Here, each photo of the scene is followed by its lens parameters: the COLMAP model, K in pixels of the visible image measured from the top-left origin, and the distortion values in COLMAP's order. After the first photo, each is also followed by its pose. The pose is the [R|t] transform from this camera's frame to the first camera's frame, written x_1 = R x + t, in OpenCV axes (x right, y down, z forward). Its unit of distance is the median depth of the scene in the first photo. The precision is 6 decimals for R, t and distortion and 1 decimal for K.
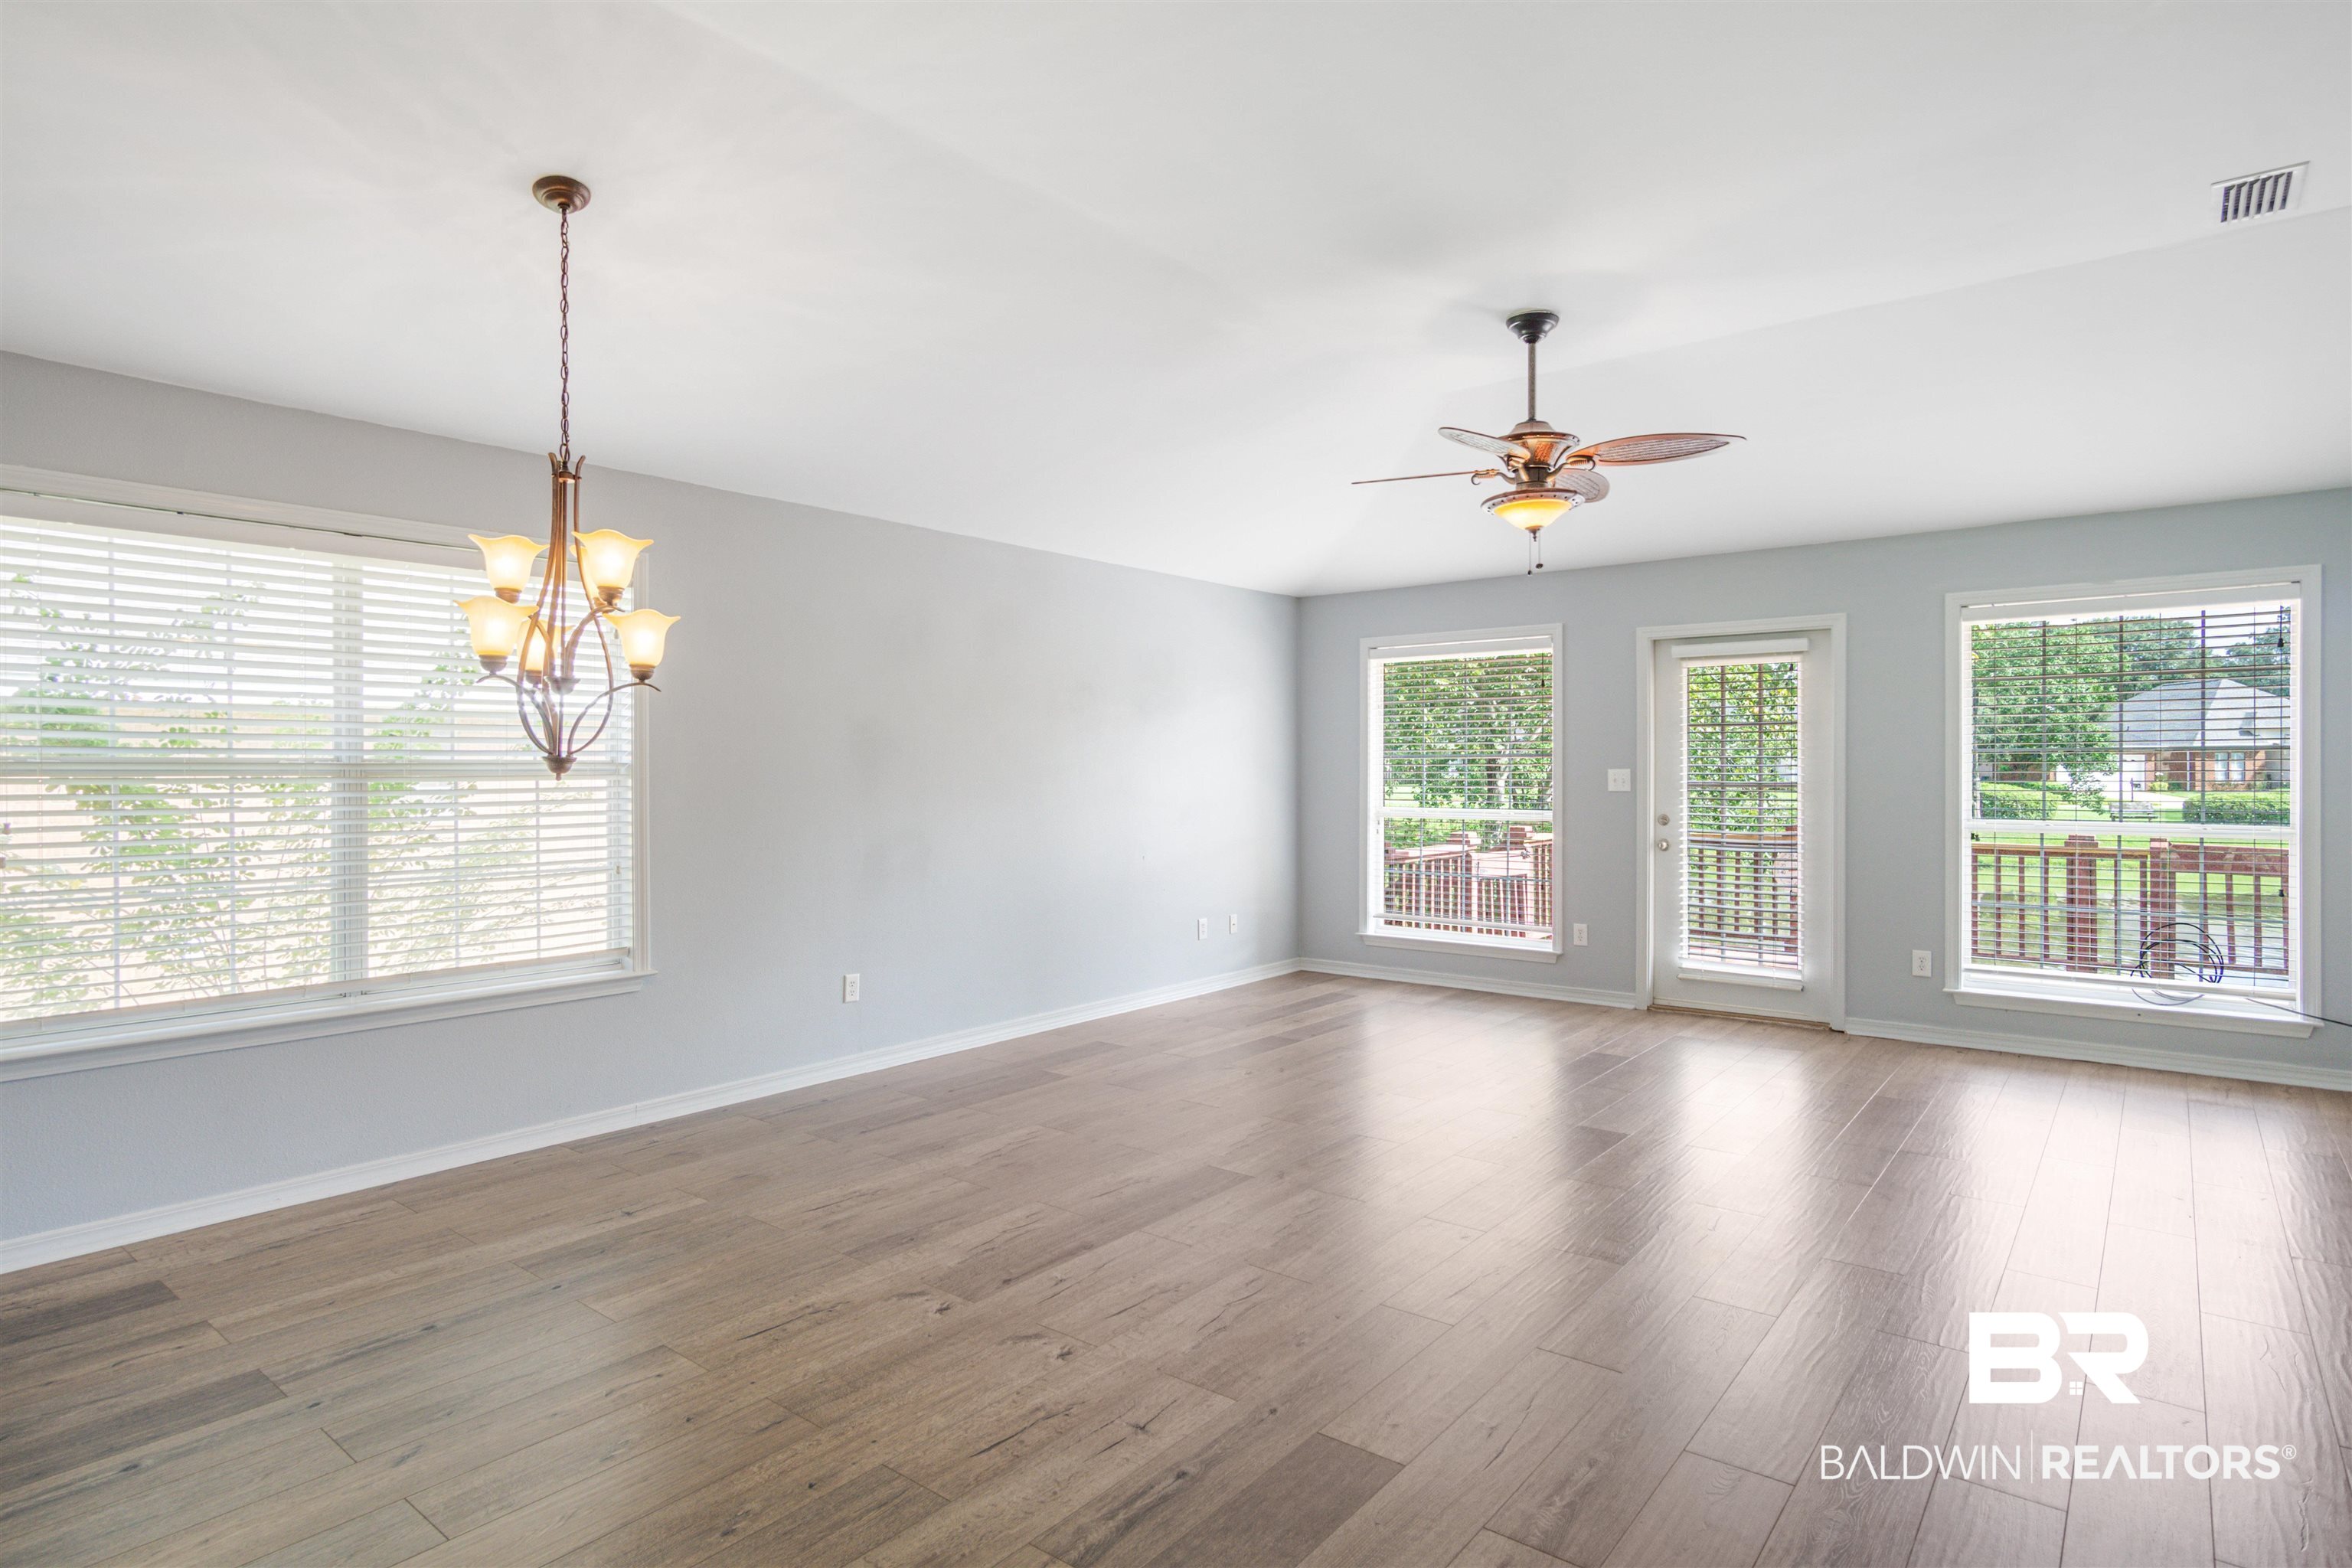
lens RADIAL K [[1251.4, 0, 1159.0], [0, 1251.4, 769.9], [0, 0, 1]] dist [-0.003835, -0.000691]
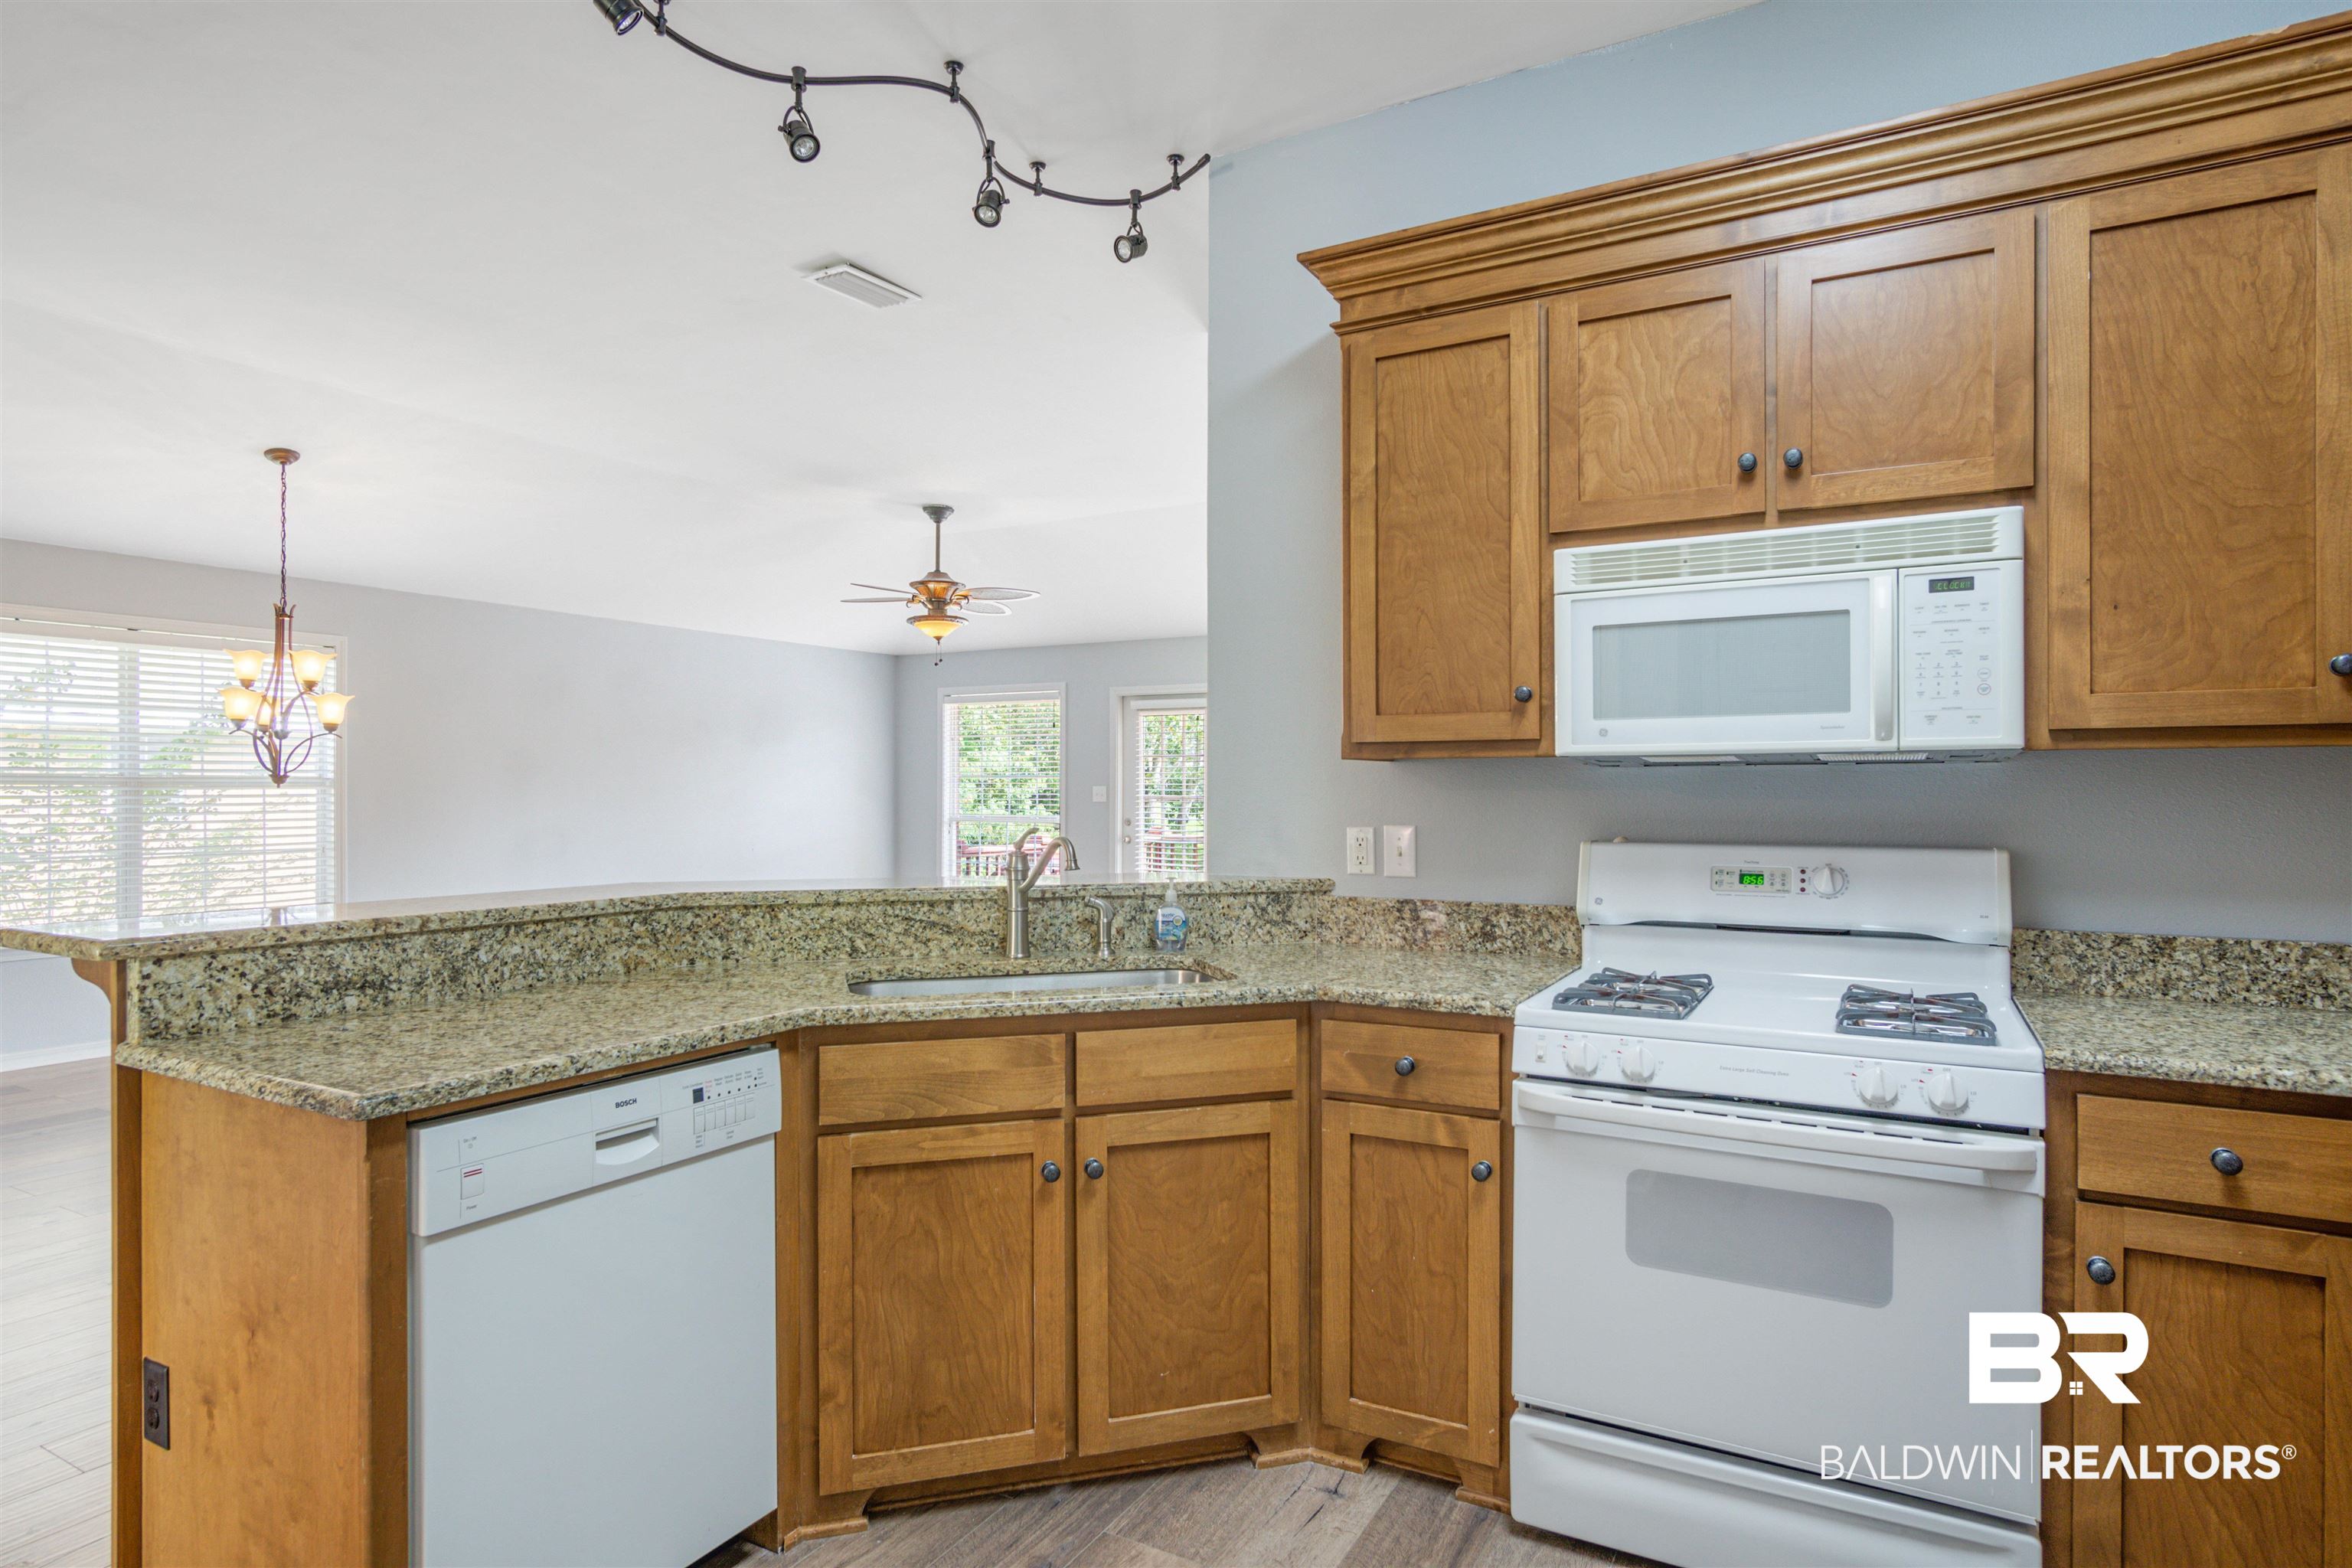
lens RADIAL K [[1263.3, 0, 1162.5], [0, 1263.3, 786.4], [0, 0, 1]] dist [-0.004284, 0.000136]
pose [[0.987347, 0.005194, 0.158491, 0.378798], [-0.005106, 0.999987, -0.000961, 0.001042], [-0.158494, 0.000140, 0.987360, -0.769745]]
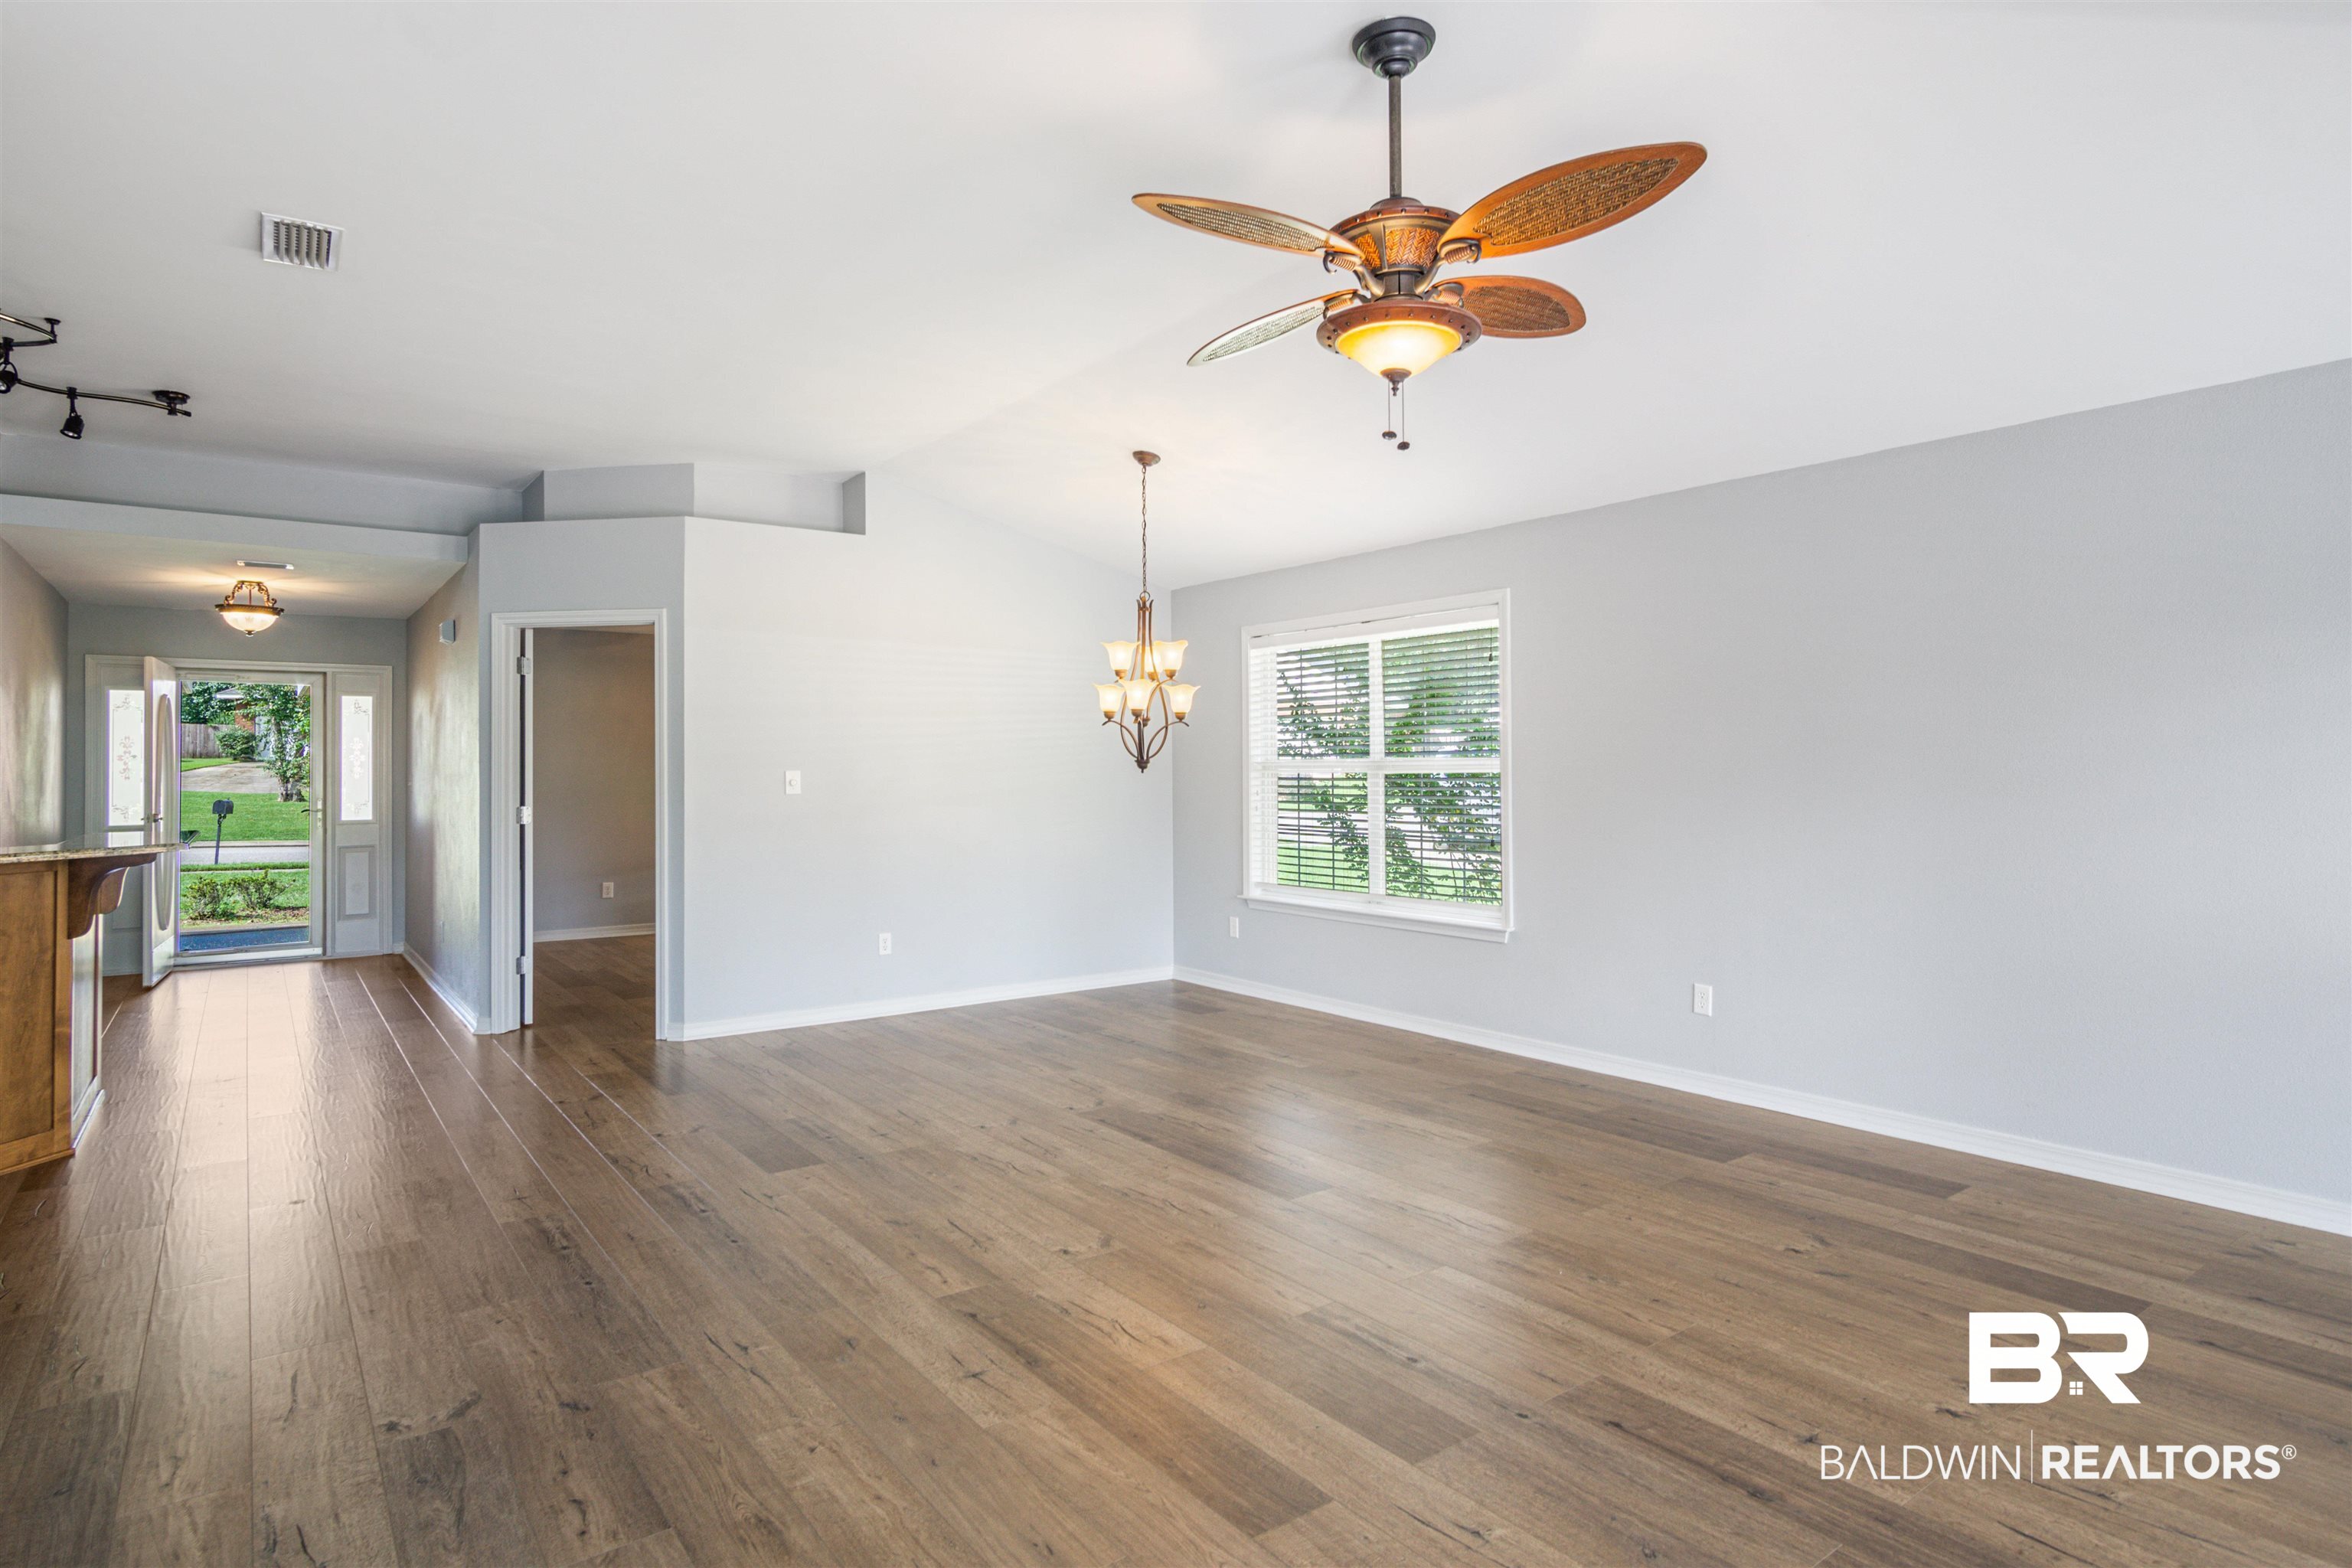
lens RADIAL K [[1260.0, 0, 1171.8], [0, 1260.0, 745.6], [0, 0, 1]] dist [-0.001999, -0.000218]
pose [[-0.249114, -0.014501, -0.968366, 1.065844], [0.008596, 0.999815, -0.017184, -0.000339], [0.968436, -0.012605, -0.248944, 1.205248]]
